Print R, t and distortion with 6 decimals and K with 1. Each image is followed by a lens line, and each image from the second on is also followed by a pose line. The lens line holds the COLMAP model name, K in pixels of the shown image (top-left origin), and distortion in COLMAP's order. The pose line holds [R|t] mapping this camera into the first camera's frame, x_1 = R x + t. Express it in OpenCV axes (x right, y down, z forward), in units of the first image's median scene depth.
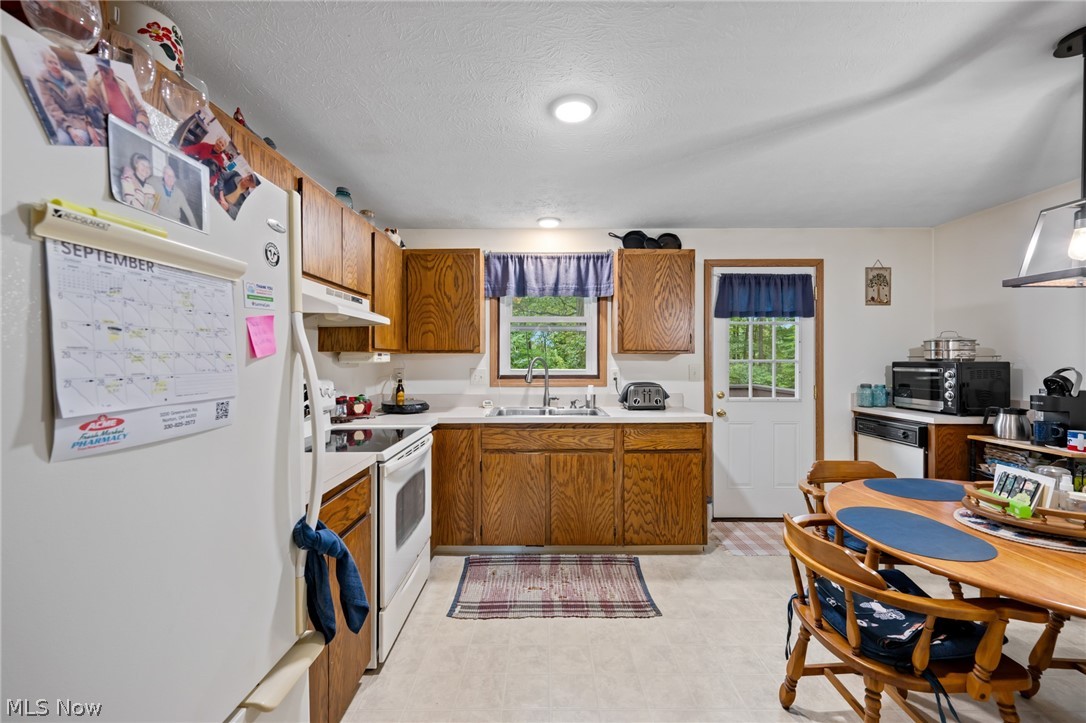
lens RADIAL K [[427.0, 0, 536.8], [0, 427.0, 355.0], [0, 0, 1]] dist [0.003464, -0.000325]
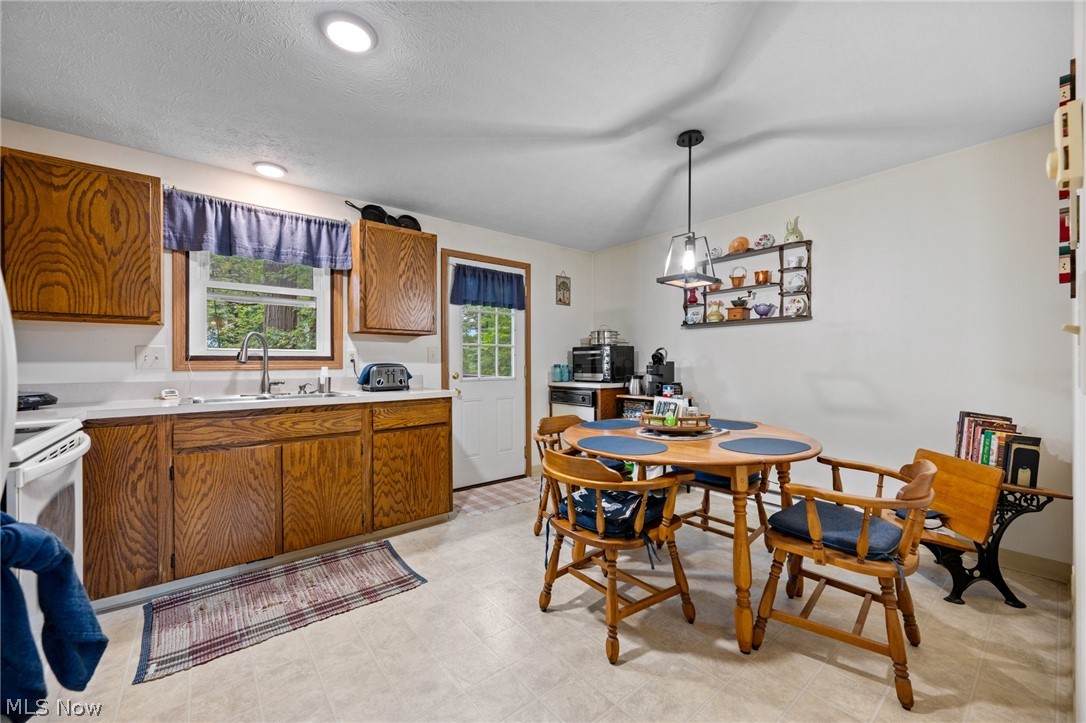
lens RADIAL K [[427.0, 0, 535.2], [0, 427.0, 359.2], [0, 0, 1]] dist [0.003464, -0.000325]
pose [[0.776995, 0.006534, 0.629473, -0.111232], [-0.006847, 0.999975, -0.001928, 0.063997], [-0.629470, -0.002812, 0.777020, 0.043709]]
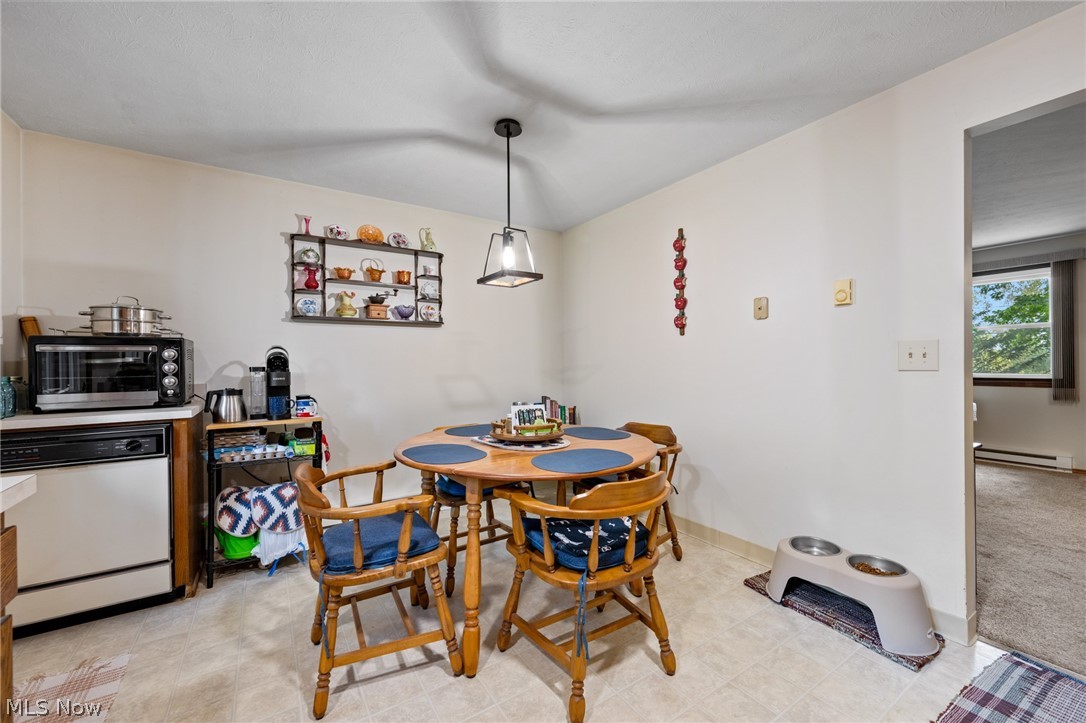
lens RADIAL K [[427.0, 0, 552.5], [0, 427.0, 364.4], [0, 0, 1]] dist [0.003464, -0.000325]
pose [[-0.573470, 0.002365, 0.819223, -0.044981], [0.001635, 0.999997, -0.001742, 0.064669], [-0.819225, 0.000340, -0.573472, 0.849193]]
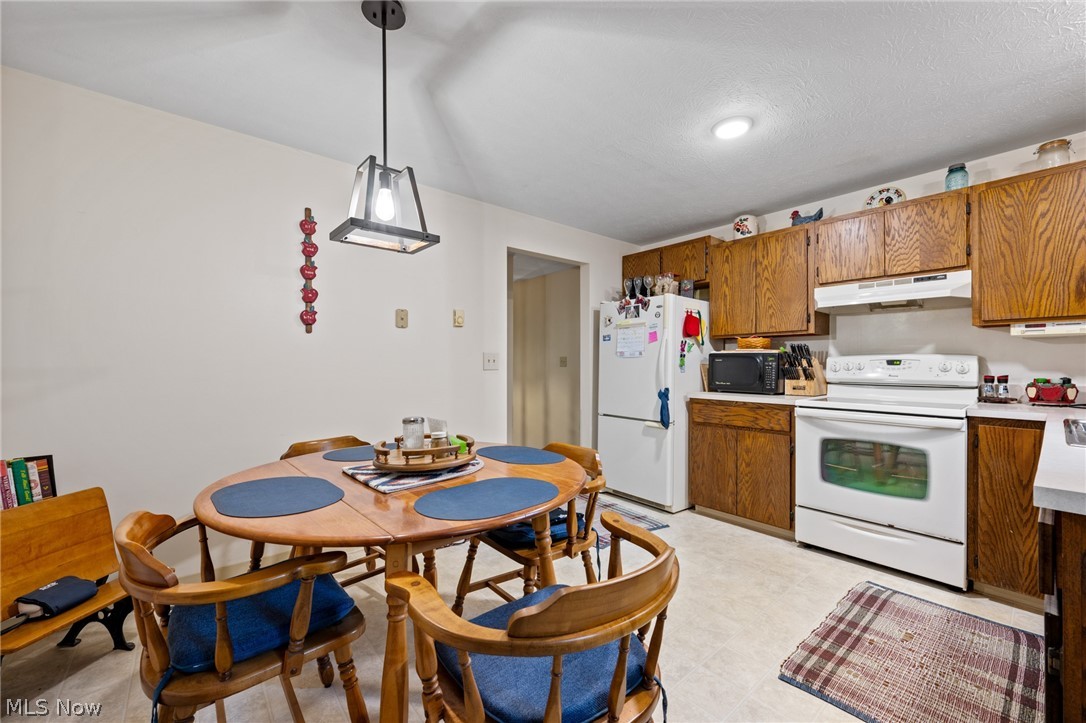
lens RADIAL K [[427.0, 0, 547.6], [0, 427.0, 363.0], [0, 0, 1]] dist [0.003464, -0.000325]
pose [[-0.759571, 0.002489, -0.650420, 0.791715], [0.012433, 0.999866, -0.010693, 0.068719], [0.650306, -0.016209, -0.759500, 0.986220]]
